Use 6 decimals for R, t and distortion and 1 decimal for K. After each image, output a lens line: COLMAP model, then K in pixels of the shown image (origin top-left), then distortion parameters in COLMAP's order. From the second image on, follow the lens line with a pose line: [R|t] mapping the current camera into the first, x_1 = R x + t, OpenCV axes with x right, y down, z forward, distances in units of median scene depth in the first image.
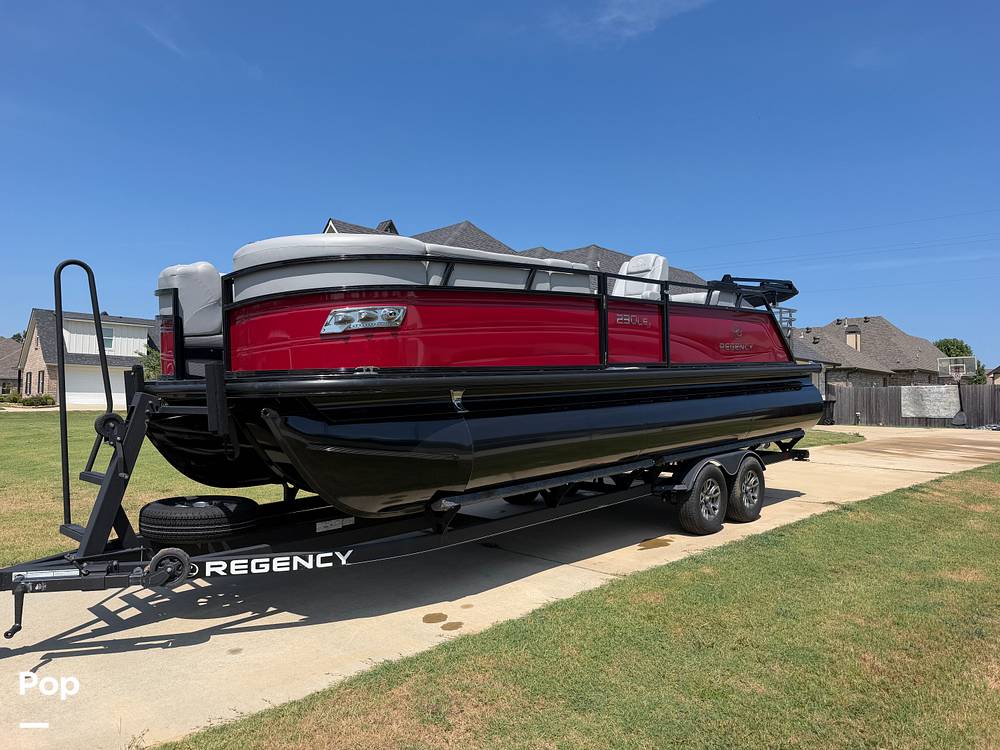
lens RADIAL K [[701.4, 0, 504.7], [0, 701.4, 377.3], [0, 0, 1]] dist [0.023196, -0.025894]
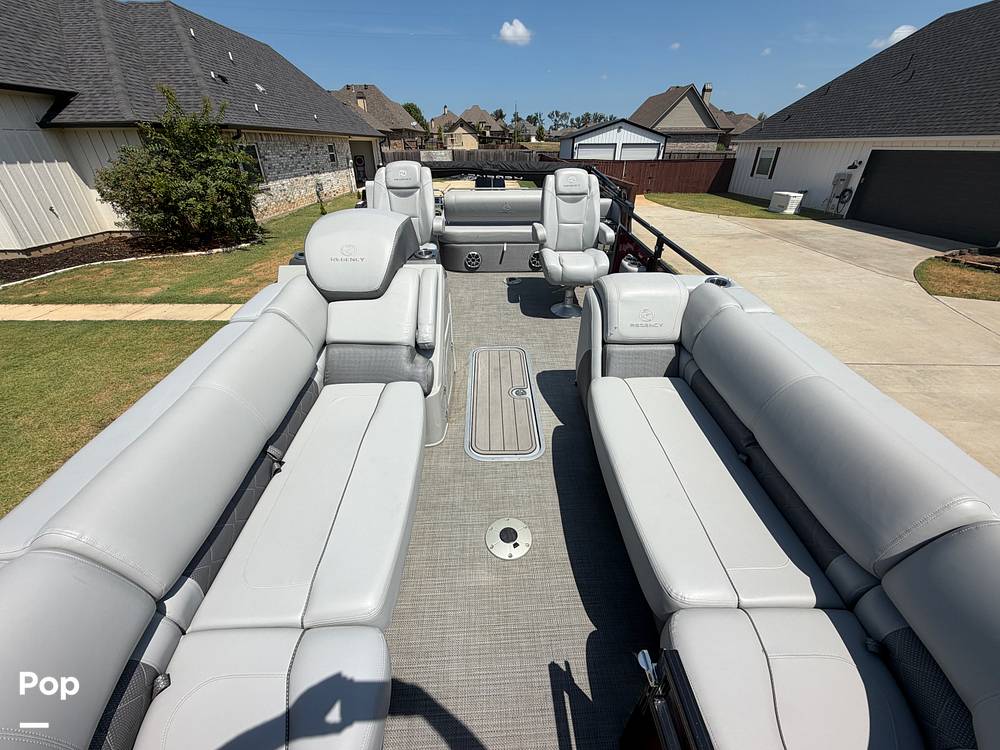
lens RADIAL K [[403.4, 0, 500.4], [0, 403.4, 377.2], [0, 0, 1]] dist [-0.003326, 0.001309]
pose [[0.704261, -0.370435, 0.605636, -0.395077], [-0.014288, 0.845511, 0.533767, -0.333876], [-0.709797, -0.384565, 0.590167, 1.000218]]
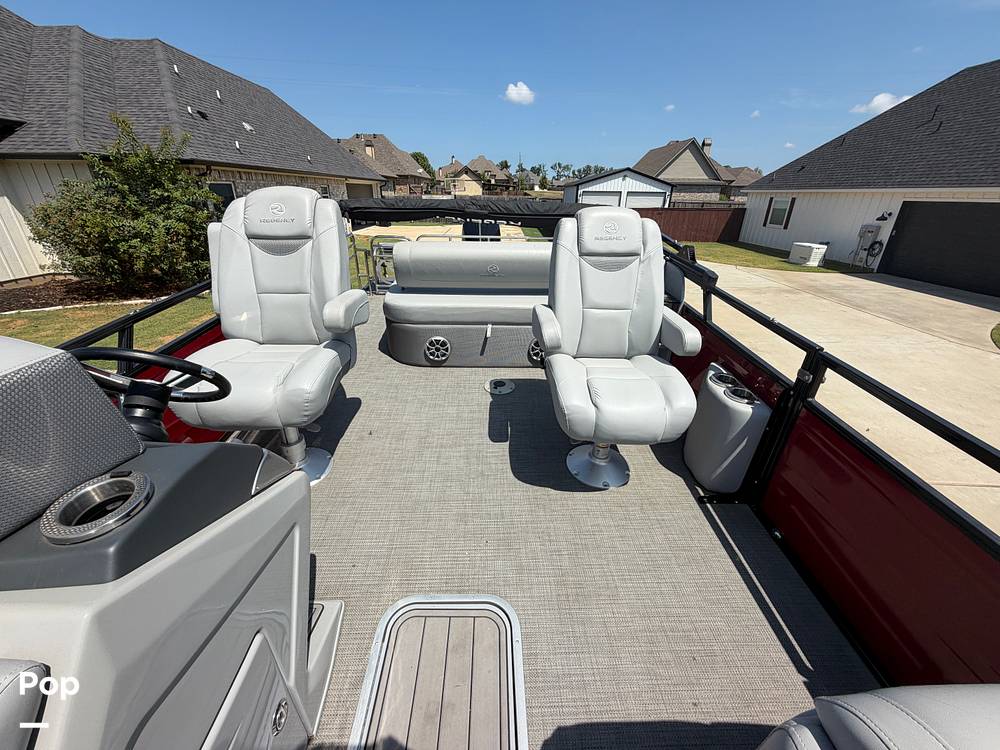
lens RADIAL K [[403.4, 0, 501.8], [0, 403.4, 377.7], [0, 0, 1]] dist [-0.003326, 0.001309]
pose [[0.709752, -0.299603, 0.637566, -0.066441], [-0.030541, 0.891115, 0.452748, -0.288711], [-0.703790, -0.340811, 0.623320, 1.280349]]
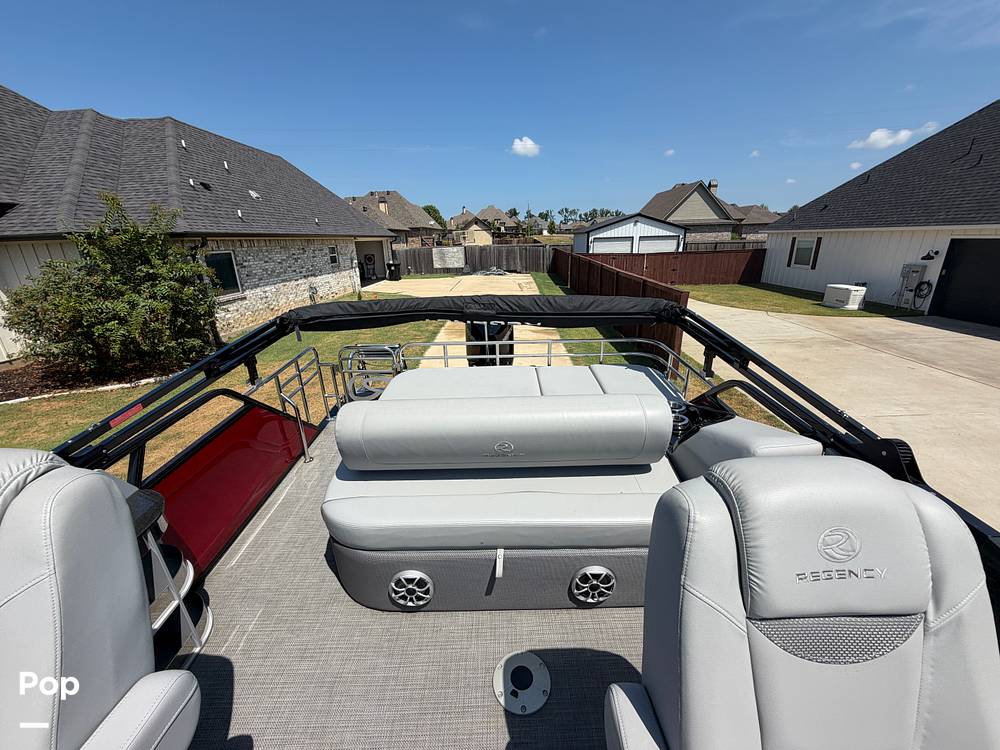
lens RADIAL K [[403.4, 0, 502.8], [0, 403.4, 376.0], [0, 0, 1]] dist [-0.003326, 0.001309]
pose [[0.722985, -0.257442, 0.641106, 0.153156], [0.010823, 0.932084, 0.362082, -0.348679], [-0.690779, -0.254841, 0.676668, 1.505120]]
